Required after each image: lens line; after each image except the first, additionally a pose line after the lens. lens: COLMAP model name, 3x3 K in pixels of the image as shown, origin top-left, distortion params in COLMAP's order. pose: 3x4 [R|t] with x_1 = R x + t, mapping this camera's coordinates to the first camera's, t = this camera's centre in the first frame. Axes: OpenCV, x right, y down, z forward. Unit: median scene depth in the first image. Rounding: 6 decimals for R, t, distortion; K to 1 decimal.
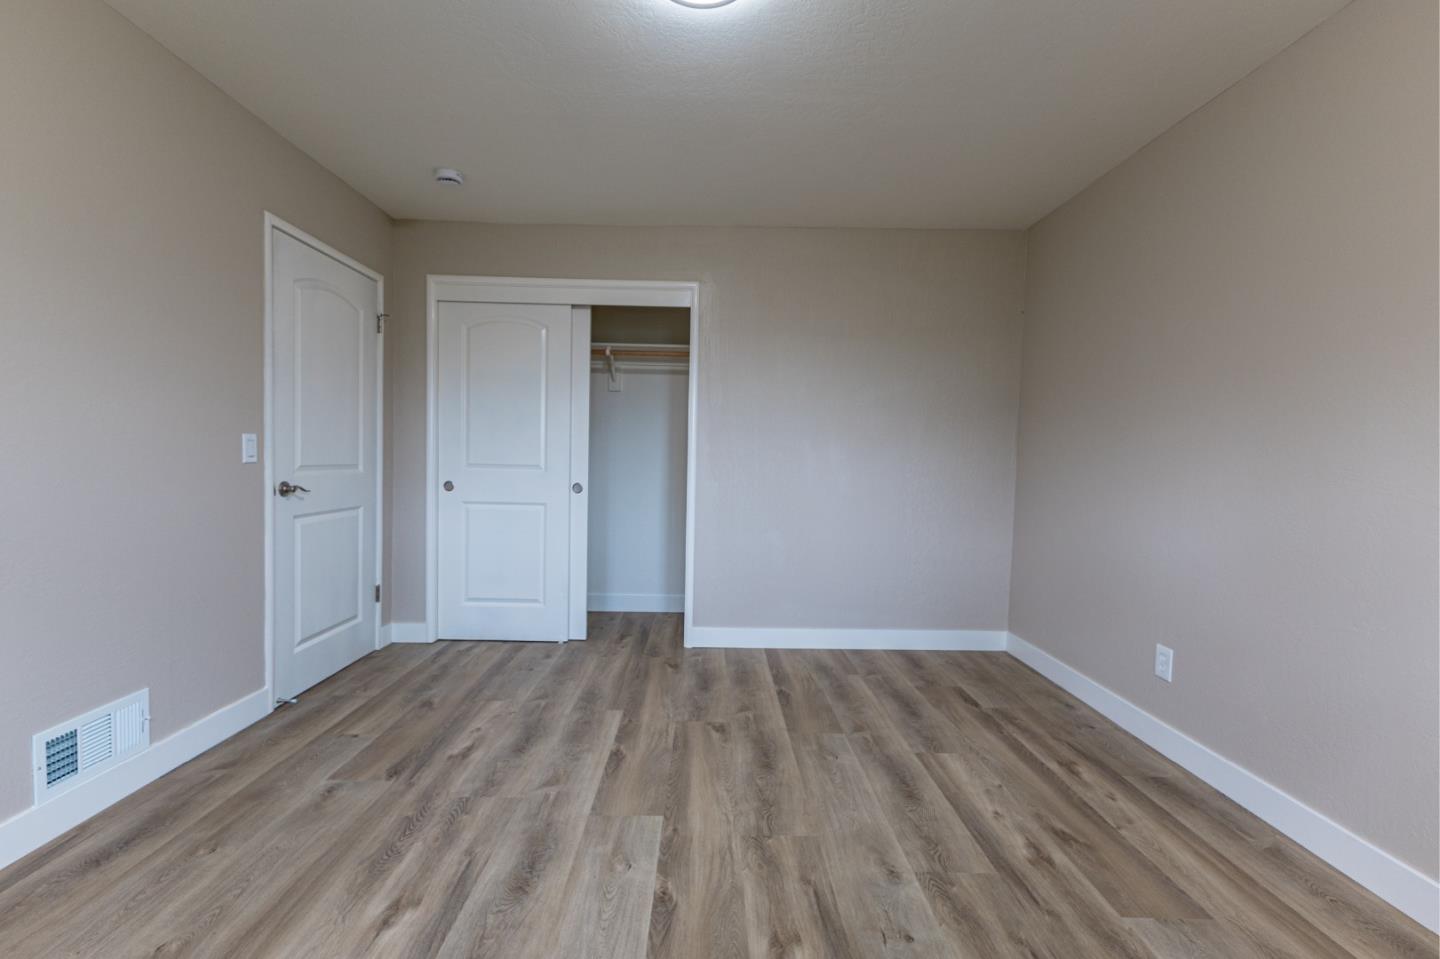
lens RADIAL K [[612.9, 0, 712.4], [0, 612.9, 476.3], [0, 0, 1]] dist [0.001909, 0.000016]
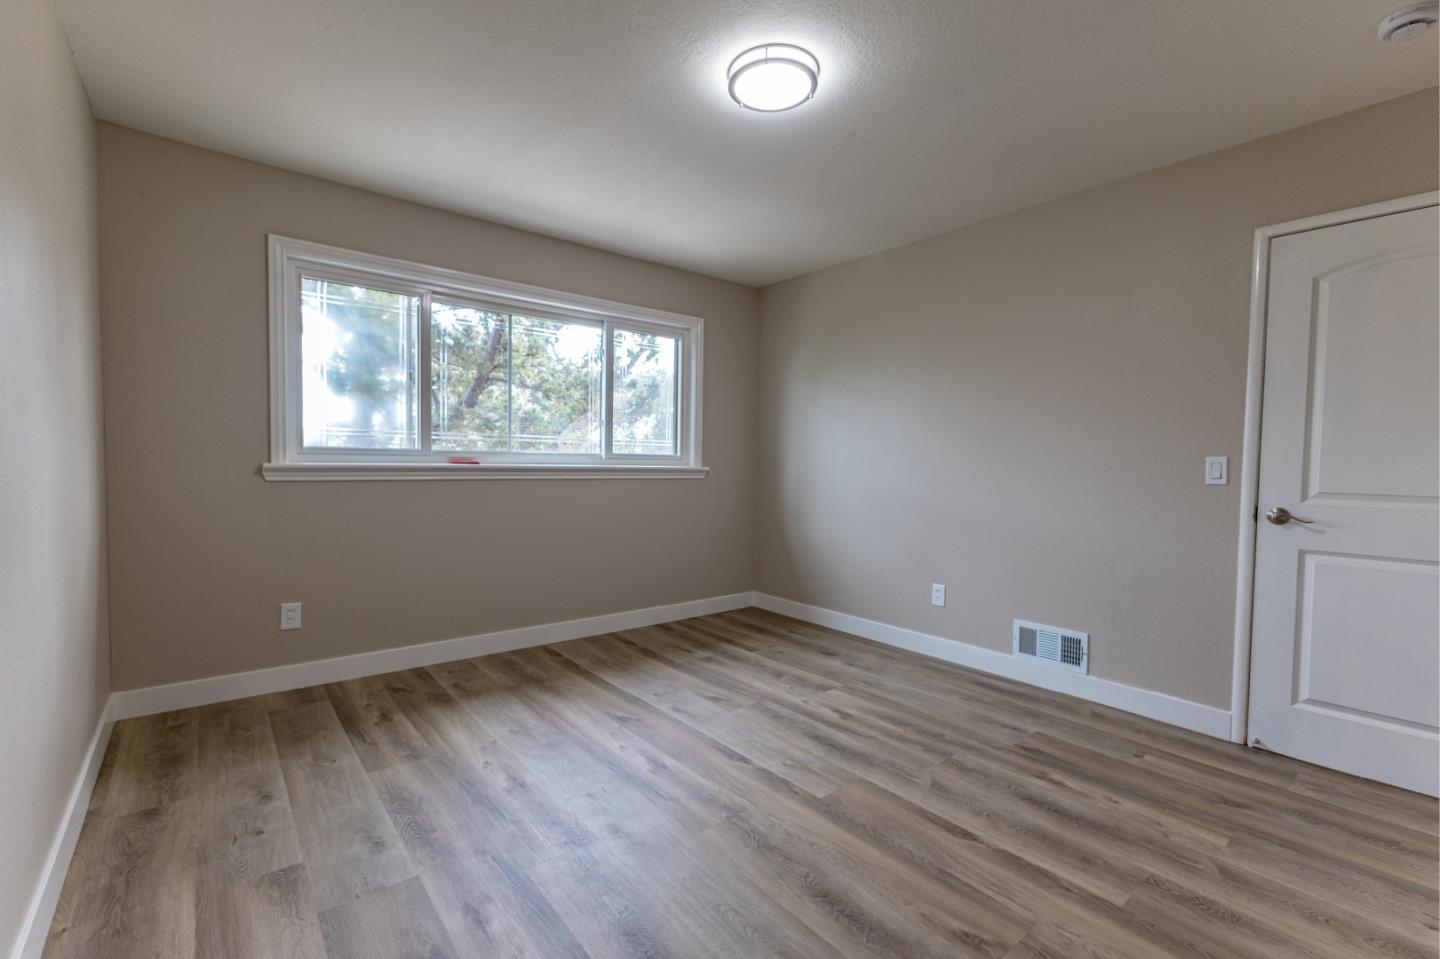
lens RADIAL K [[612.9, 0, 712.4], [0, 612.9, 476.3], [0, 0, 1]] dist [0.001909, 0.000016]
pose [[-0.774889, -0.015004, -0.631919, 0.693888], [-0.050348, 0.998007, 0.038043, -0.040272], [0.630089, 0.061294, -0.774100, 1.536724]]
